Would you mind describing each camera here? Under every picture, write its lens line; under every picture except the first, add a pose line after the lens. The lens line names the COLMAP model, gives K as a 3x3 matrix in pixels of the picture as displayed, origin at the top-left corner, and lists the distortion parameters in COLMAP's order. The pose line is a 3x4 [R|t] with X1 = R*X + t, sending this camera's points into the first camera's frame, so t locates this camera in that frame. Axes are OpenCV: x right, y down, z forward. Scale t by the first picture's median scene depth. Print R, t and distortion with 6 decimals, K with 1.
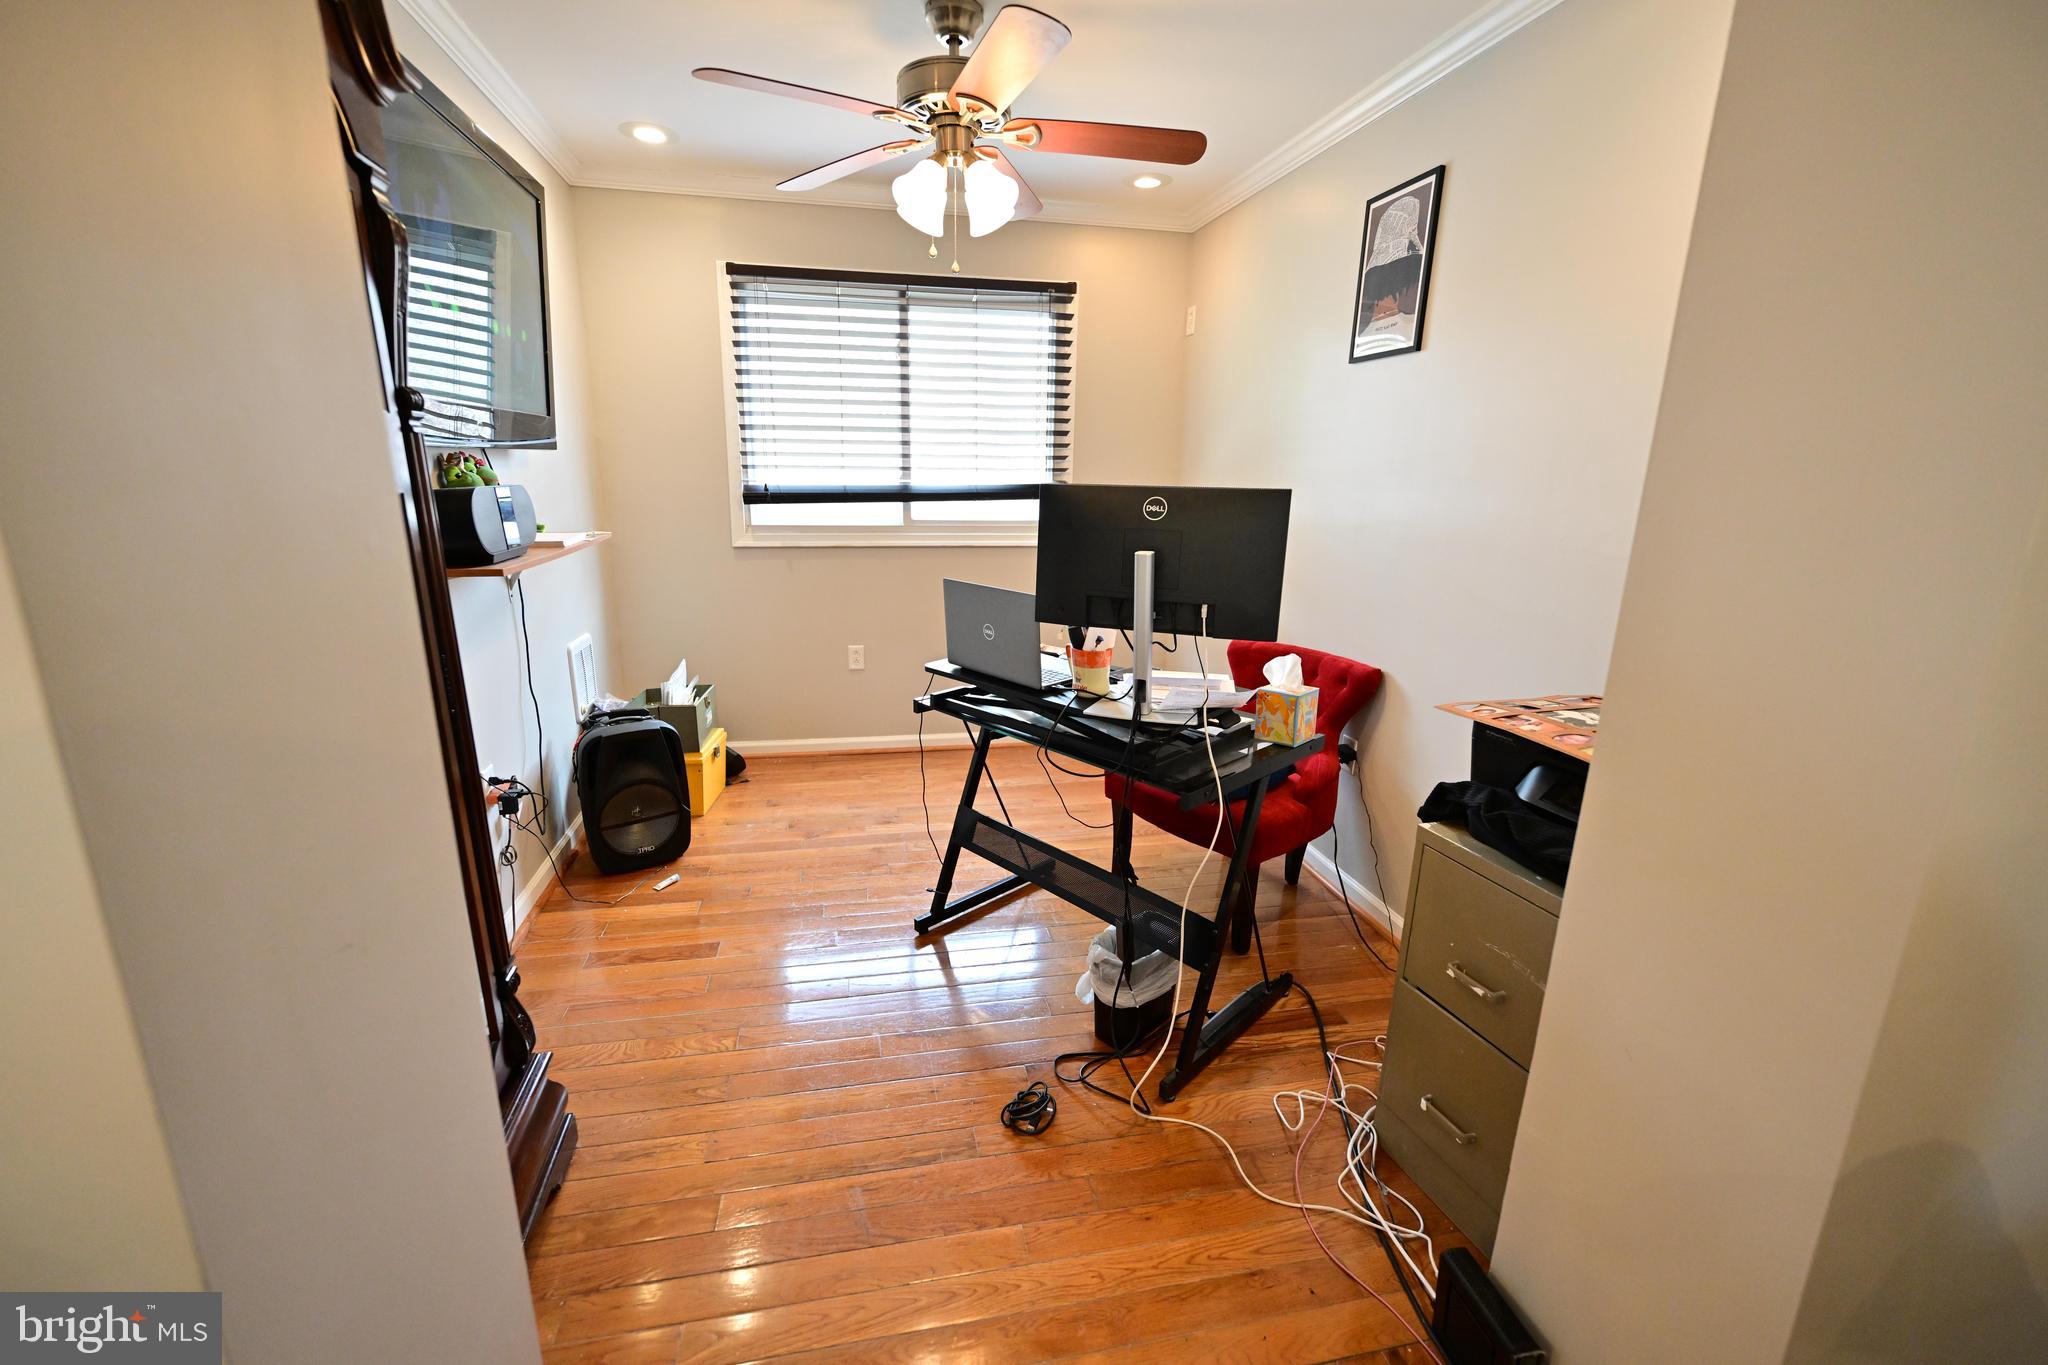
lens RADIAL K [[813.2, 0, 1014.9], [0, 813.2, 678.3], [0, 0, 1]] dist [-0.003934, 0.000957]
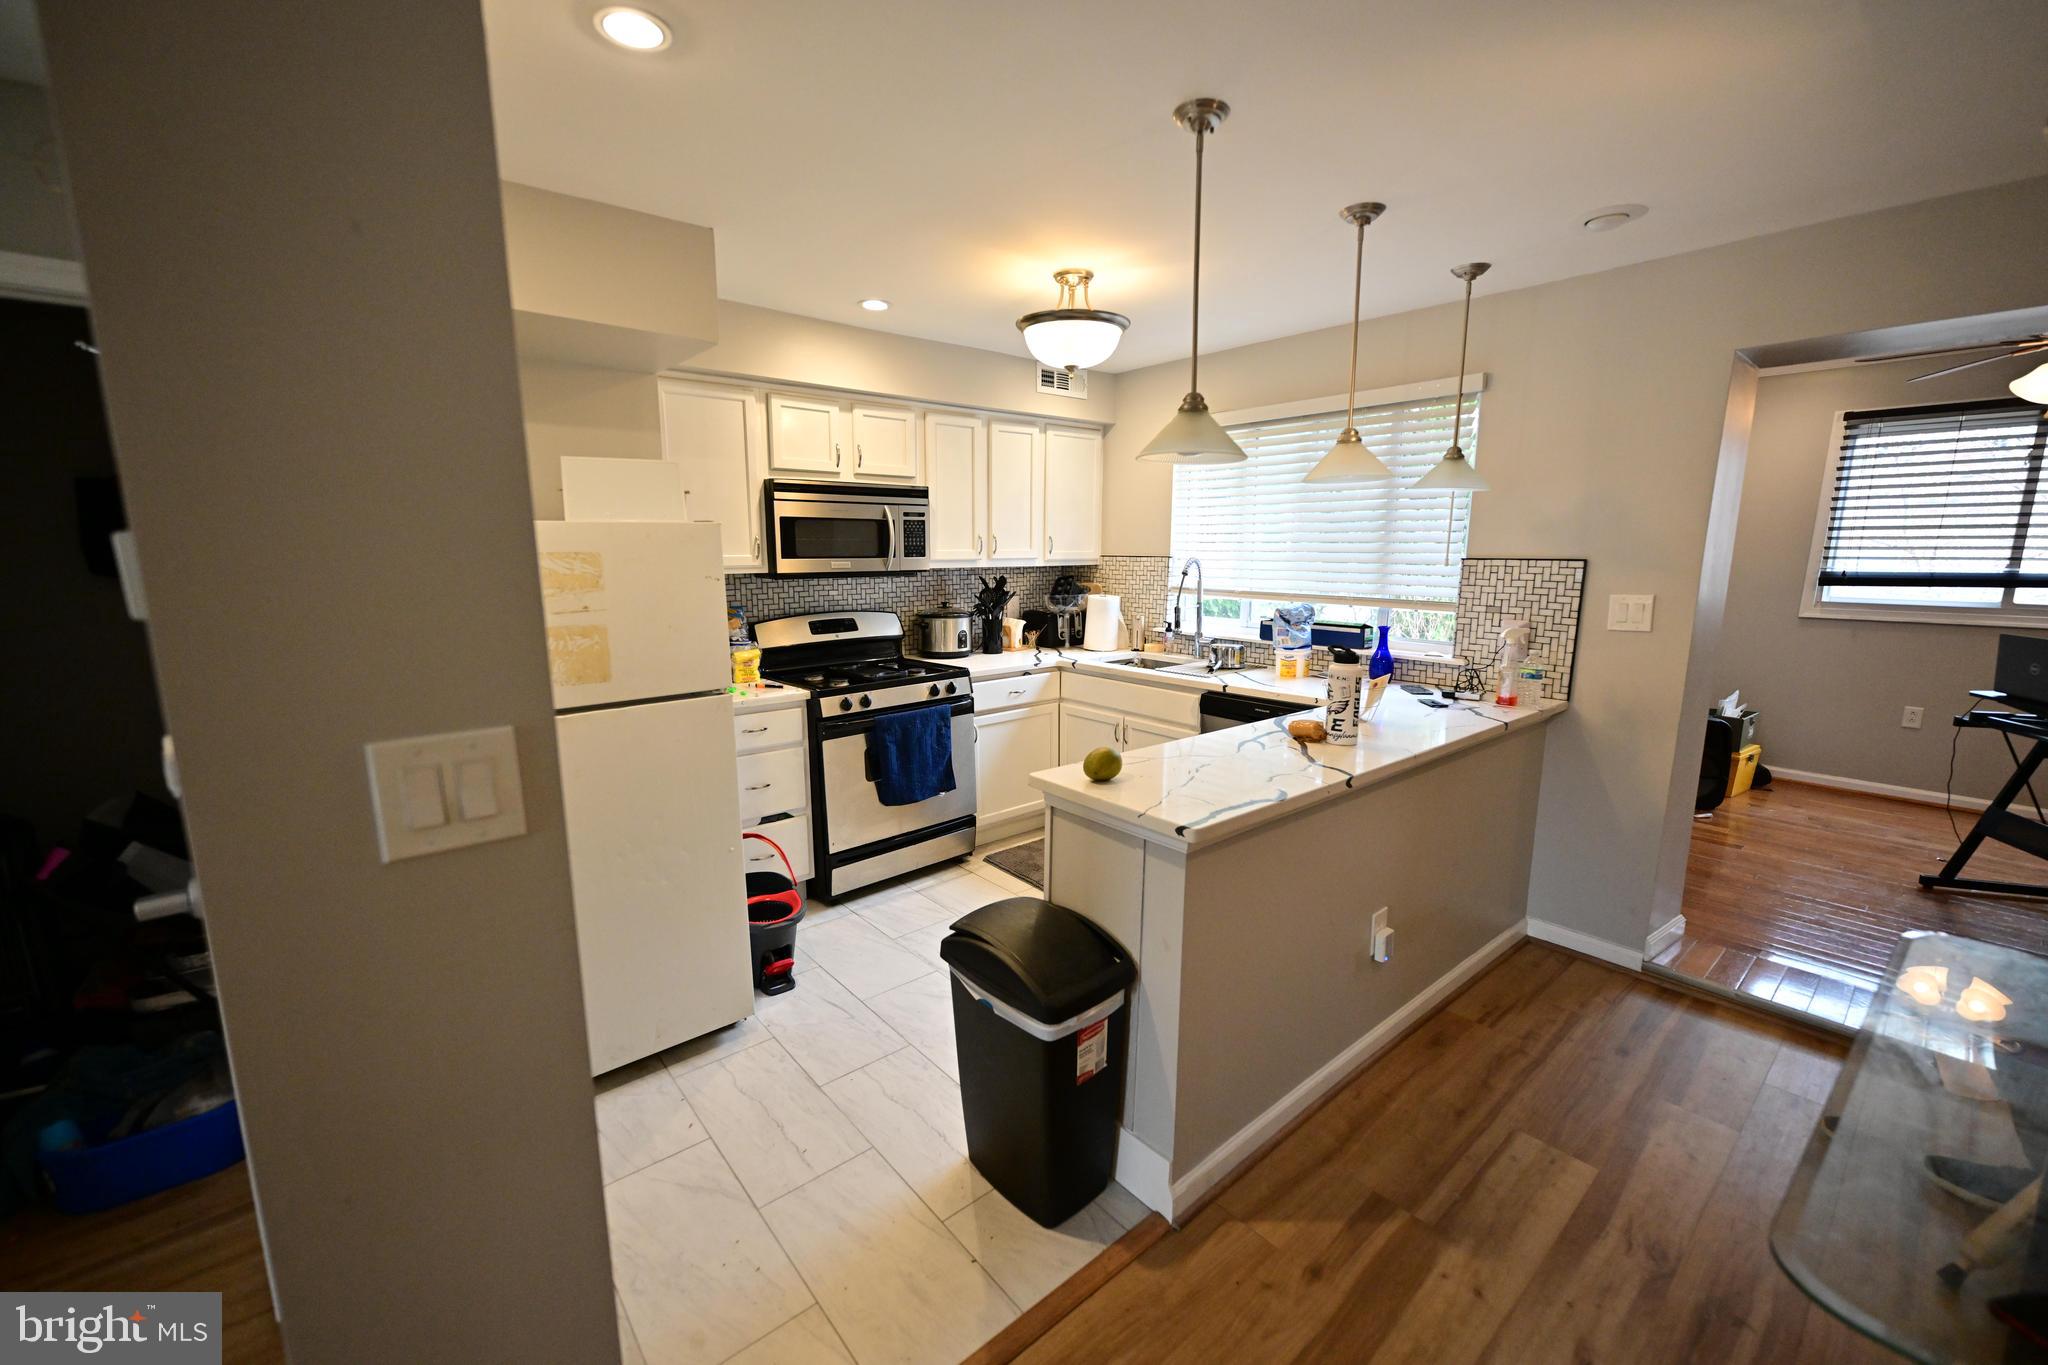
lens RADIAL K [[813.2, 0, 1014.2], [0, 813.2, 683.0], [0, 0, 1]] dist [-0.003934, 0.000957]
pose [[0.483638, 0.129488, -0.865637, 0.206827], [-0.211453, 0.976987, 0.028004, 0.189866], [0.849342, 0.169498, 0.499889, -0.781730]]
